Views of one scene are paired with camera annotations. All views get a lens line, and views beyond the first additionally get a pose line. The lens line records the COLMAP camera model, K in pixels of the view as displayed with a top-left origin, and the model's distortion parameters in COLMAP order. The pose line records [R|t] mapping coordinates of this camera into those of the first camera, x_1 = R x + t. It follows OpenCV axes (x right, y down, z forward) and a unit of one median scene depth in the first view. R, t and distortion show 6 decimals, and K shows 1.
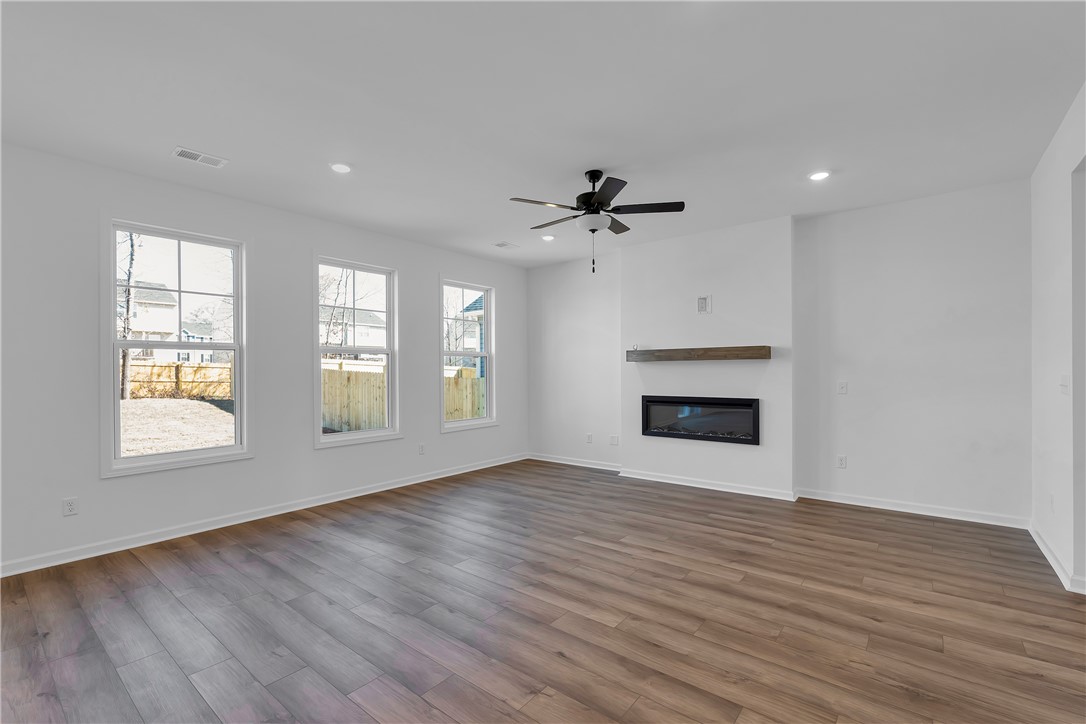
lens RADIAL K [[472.5, 0, 549.4], [0, 472.5, 368.6], [0, 0, 1]] dist [-0.005023, 0.000294]
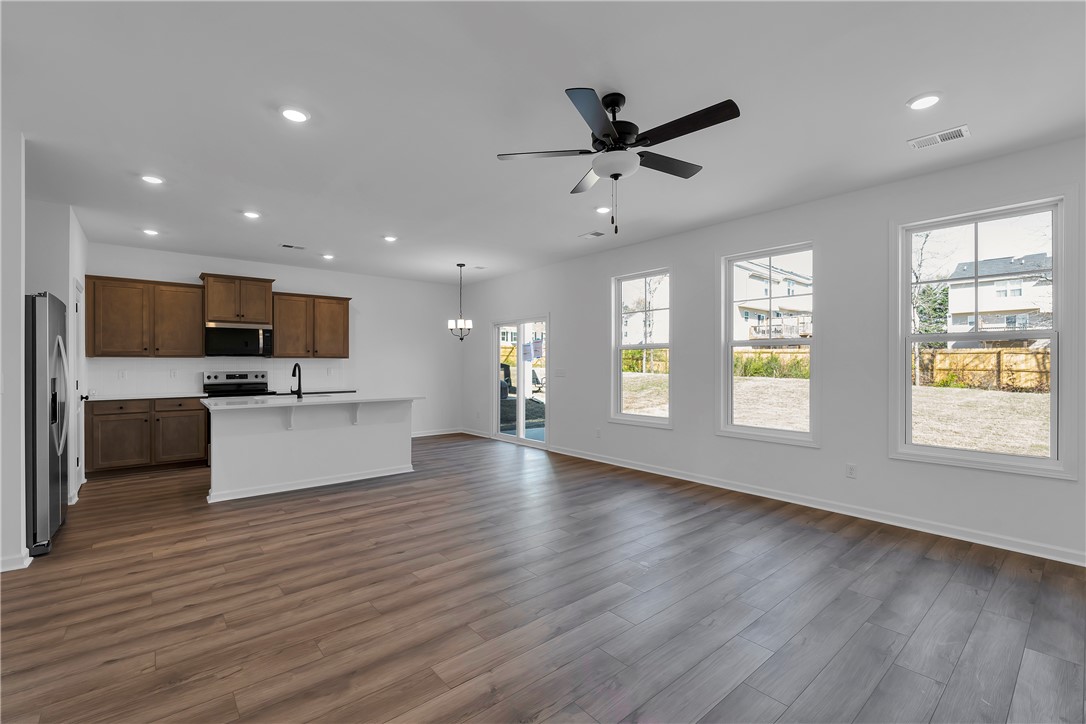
lens RADIAL K [[472.5, 0, 540.5], [0, 472.5, 364.6], [0, 0, 1]] dist [-0.005023, 0.000294]
pose [[-0.198102, 0.008107, -0.980148, 0.933459], [0.003989, 0.999964, 0.007465, -0.005256], [0.980173, -0.002431, -0.198127, 1.148338]]
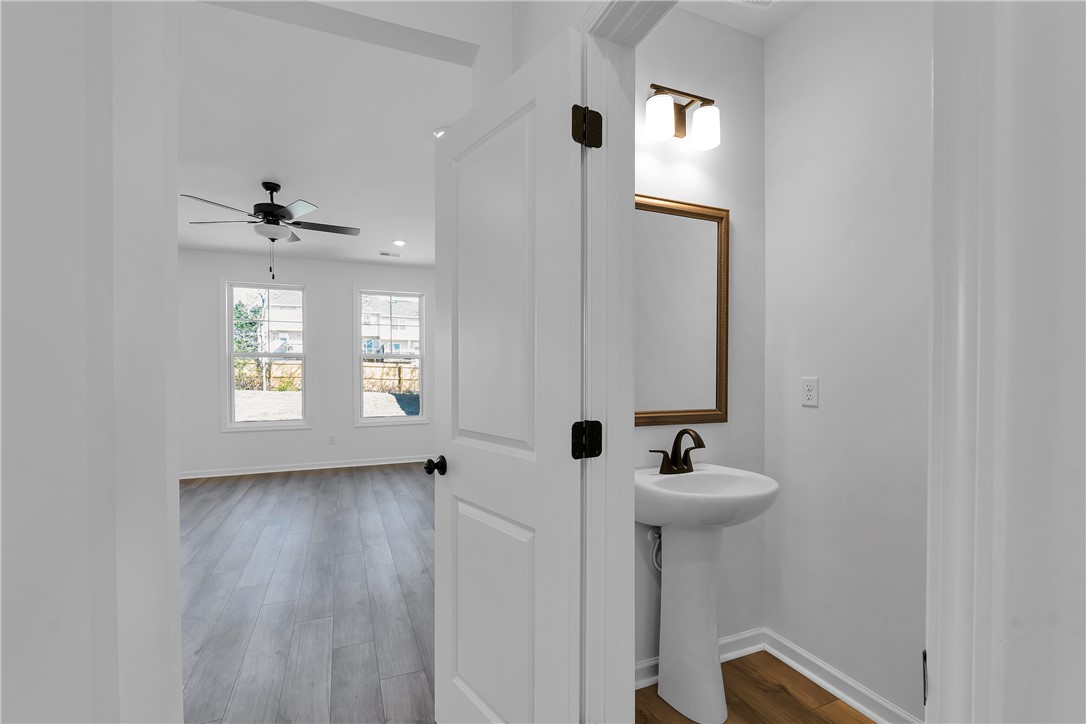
lens RADIAL K [[472.5, 0, 541.9], [0, 472.5, 370.9], [0, 0, 1]] dist [-0.005023, 0.000294]
pose [[0.873670, 0.002897, -0.486510, 1.246708], [-0.001264, 0.999992, 0.003685, -0.003214], [0.486517, -0.002605, 0.873667, 0.444682]]
